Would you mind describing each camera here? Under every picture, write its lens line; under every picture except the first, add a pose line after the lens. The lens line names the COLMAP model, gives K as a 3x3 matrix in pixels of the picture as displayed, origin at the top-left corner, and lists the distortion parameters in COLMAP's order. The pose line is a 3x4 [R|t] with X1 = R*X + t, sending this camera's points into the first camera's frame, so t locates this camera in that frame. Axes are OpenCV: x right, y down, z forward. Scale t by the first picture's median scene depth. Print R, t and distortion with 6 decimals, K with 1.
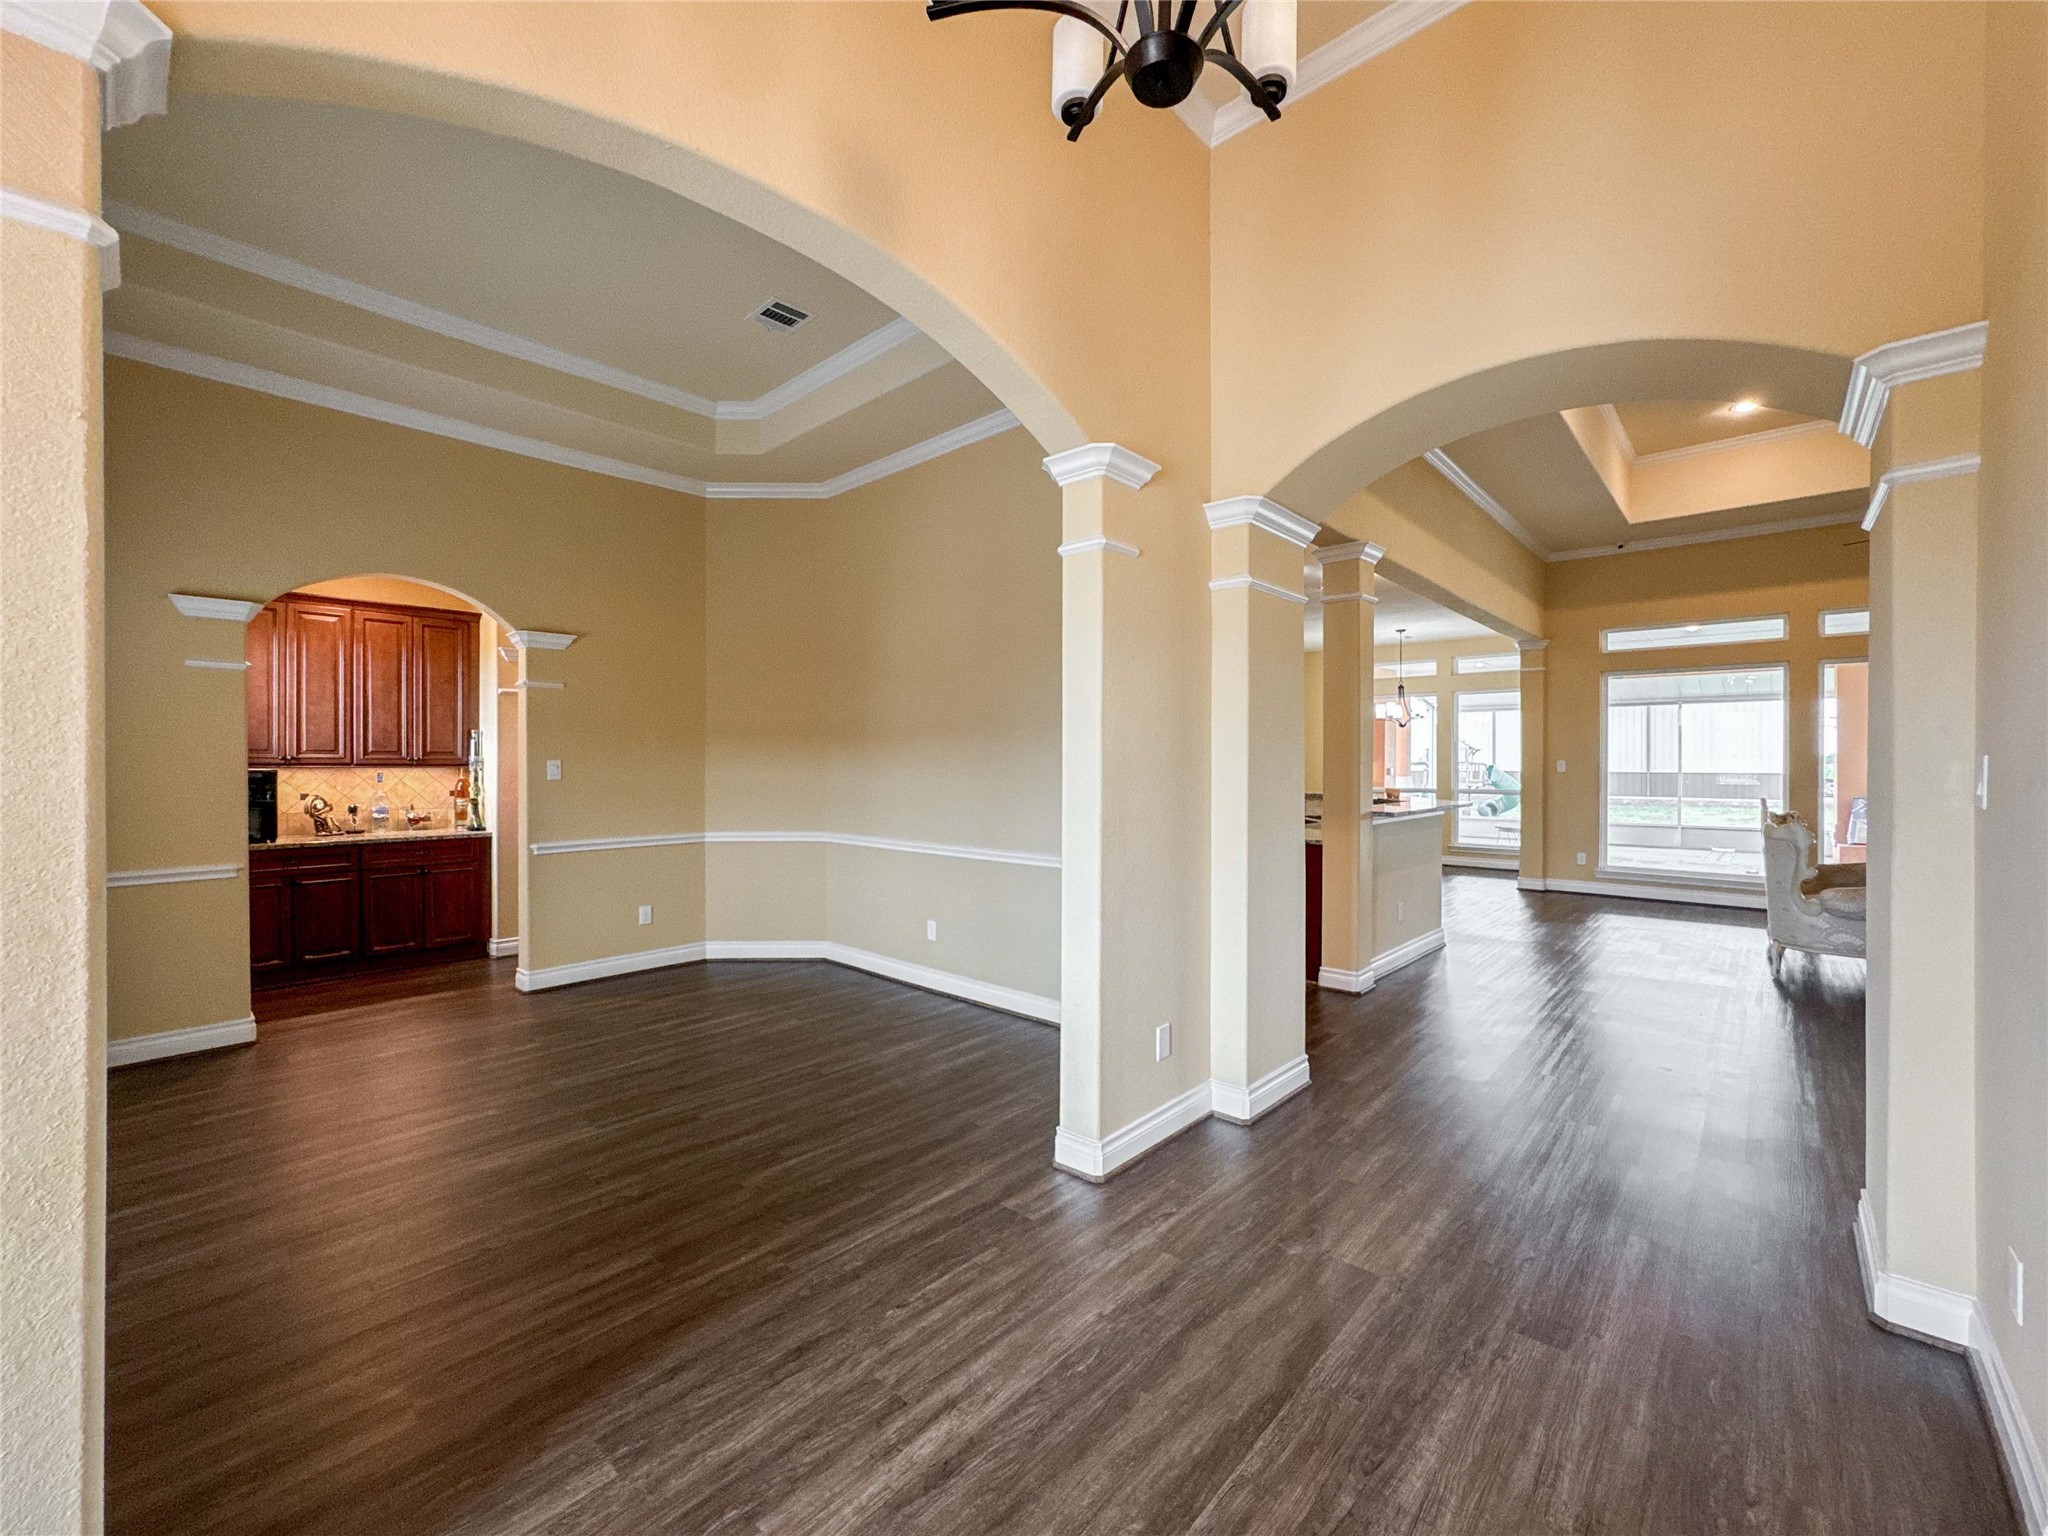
lens RADIAL K [[838.3, 0, 1019.0], [0, 838.3, 766.6], [0, 0, 1]] dist [-0.031439, 0.013640]
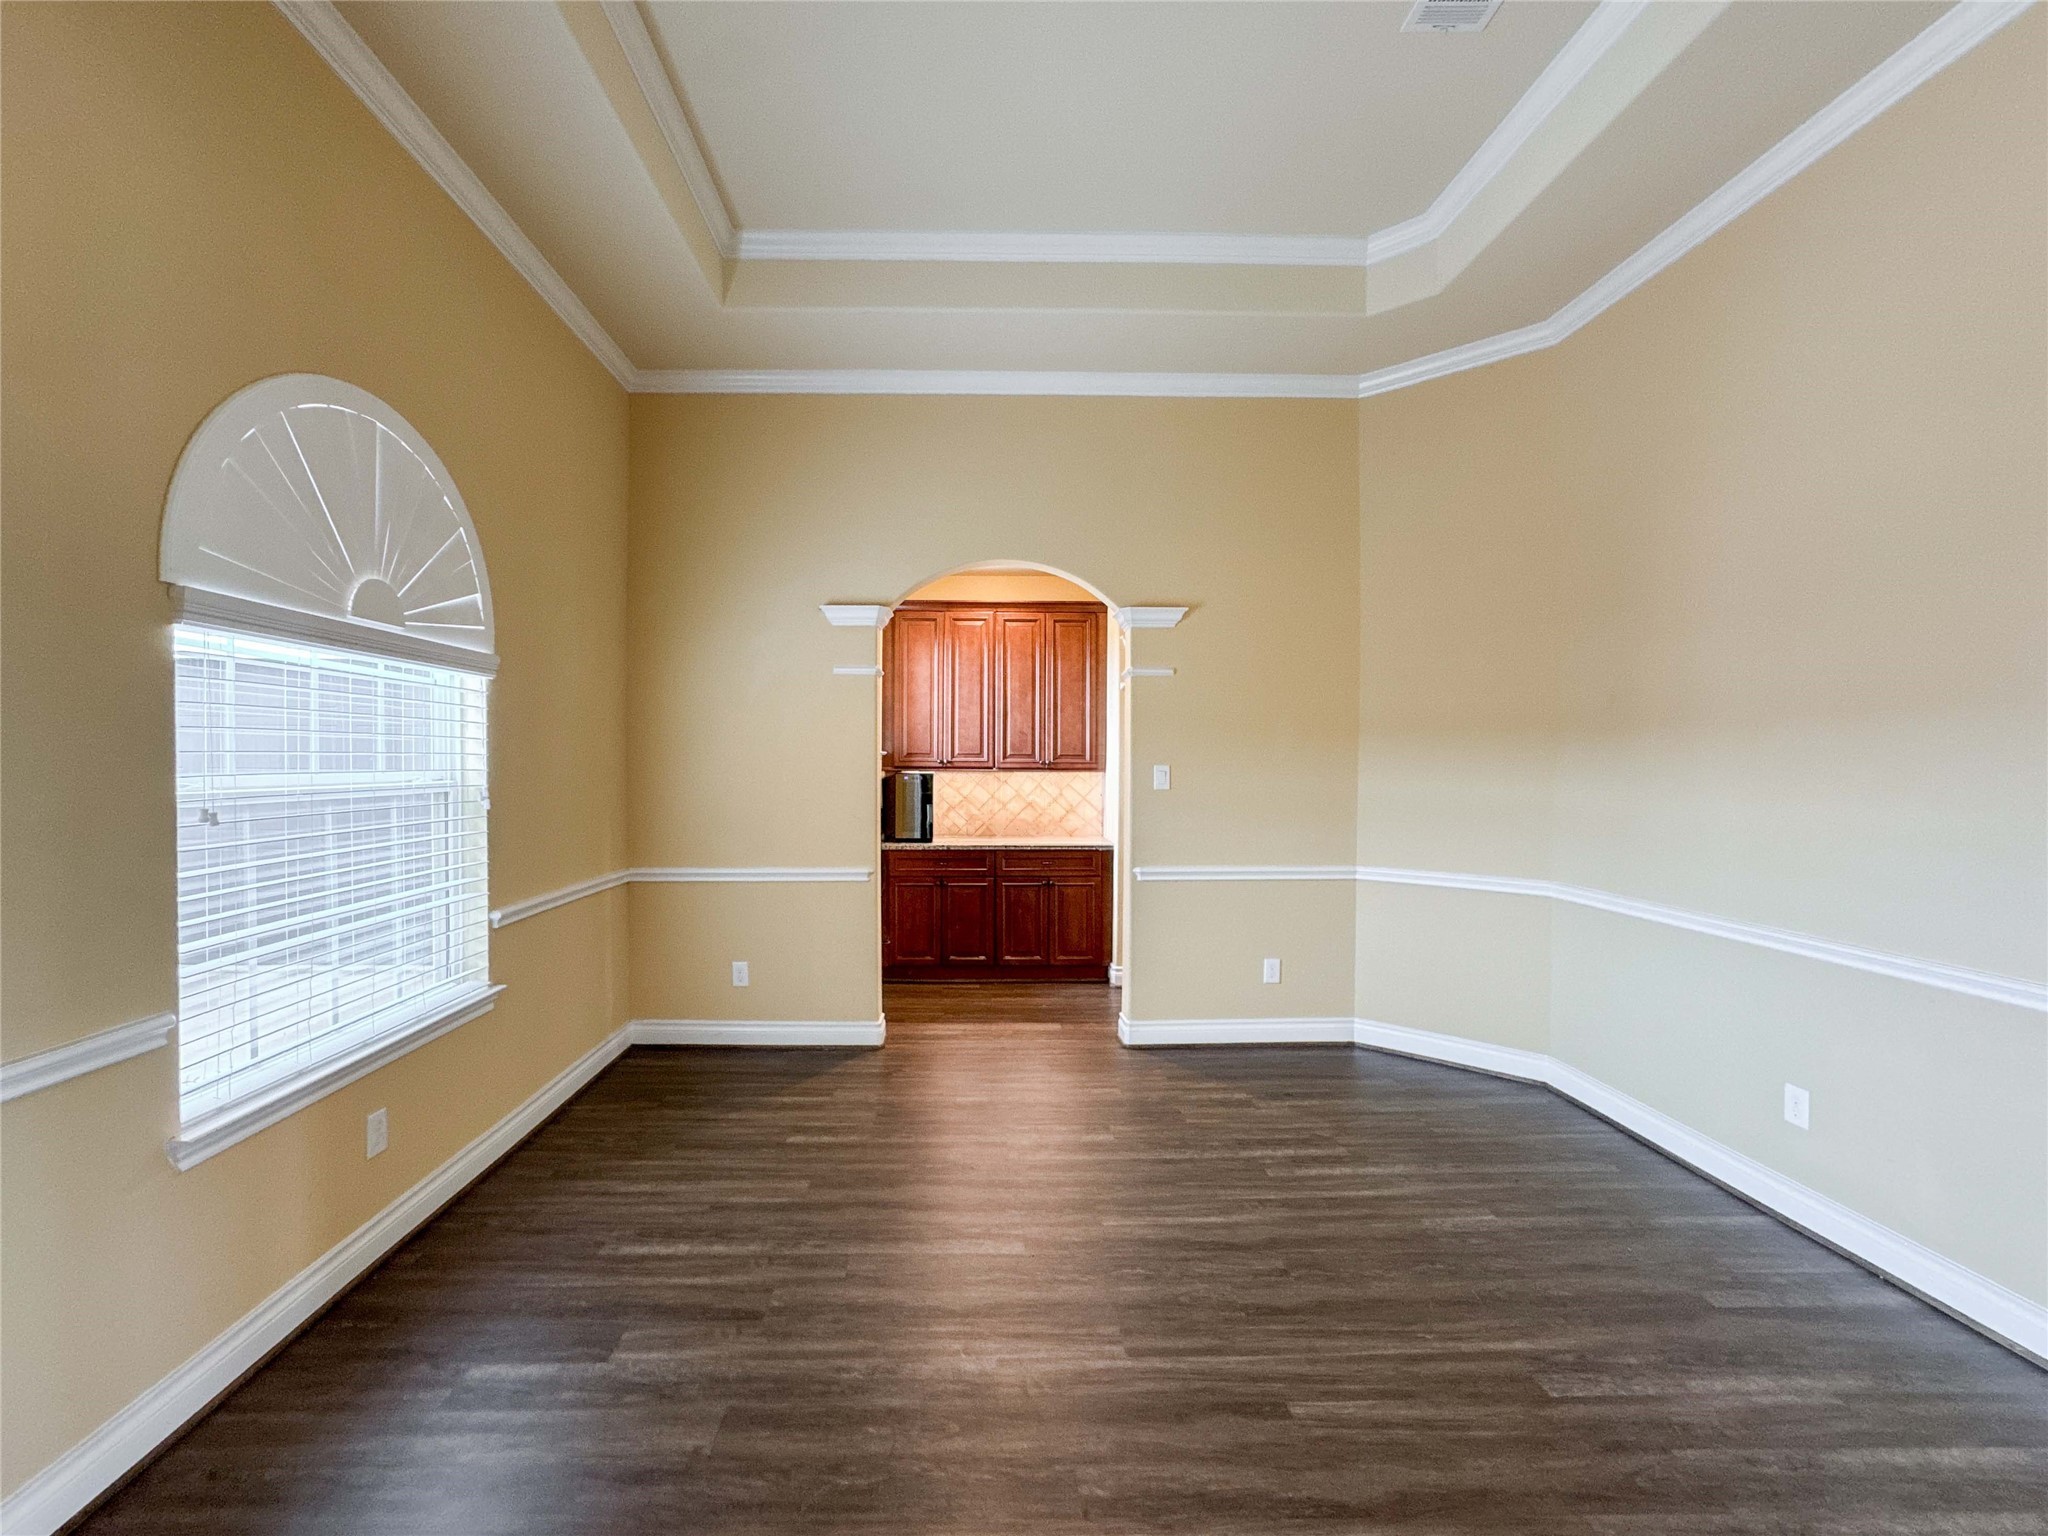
lens RADIAL K [[838.3, 0, 988.8], [0, 838.3, 770.1], [0, 0, 1]] dist [-0.031439, 0.013640]
pose [[0.686941, 0.009607, -0.726649, -0.082991], [-0.007277, 0.999953, 0.006342, -0.006693], [0.726677, 0.000931, 0.686979, 0.316261]]
